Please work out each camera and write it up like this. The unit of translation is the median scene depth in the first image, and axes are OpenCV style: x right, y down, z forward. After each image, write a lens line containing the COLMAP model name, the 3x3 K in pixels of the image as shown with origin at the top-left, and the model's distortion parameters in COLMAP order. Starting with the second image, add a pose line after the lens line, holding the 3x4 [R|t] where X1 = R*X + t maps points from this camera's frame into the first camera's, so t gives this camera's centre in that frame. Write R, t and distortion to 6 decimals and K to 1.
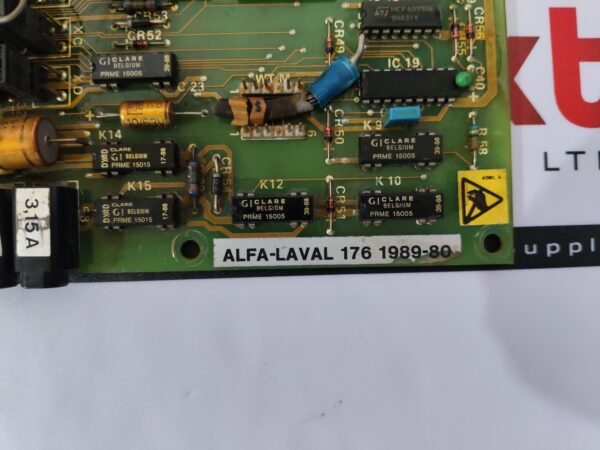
lens RADIAL K [[464.7, 0, 286.7], [0, 464.7, 234.4], [0, 0, 1]] dist [-0.000310, -0.056465]
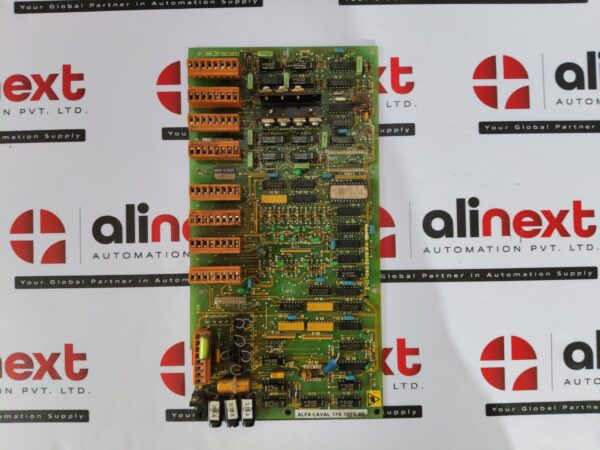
lens RADIAL K [[464.7, 0, 293.5], [0, 464.7, 221.6], [0, 0, 1]] dist [-0.000310, -0.056465]
pose [[0.999932, 0.011455, -0.002223, -0.176808], [-0.011543, 0.998942, -0.044521, -1.220388], [0.001711, 0.044544, 0.999006, -2.471387]]
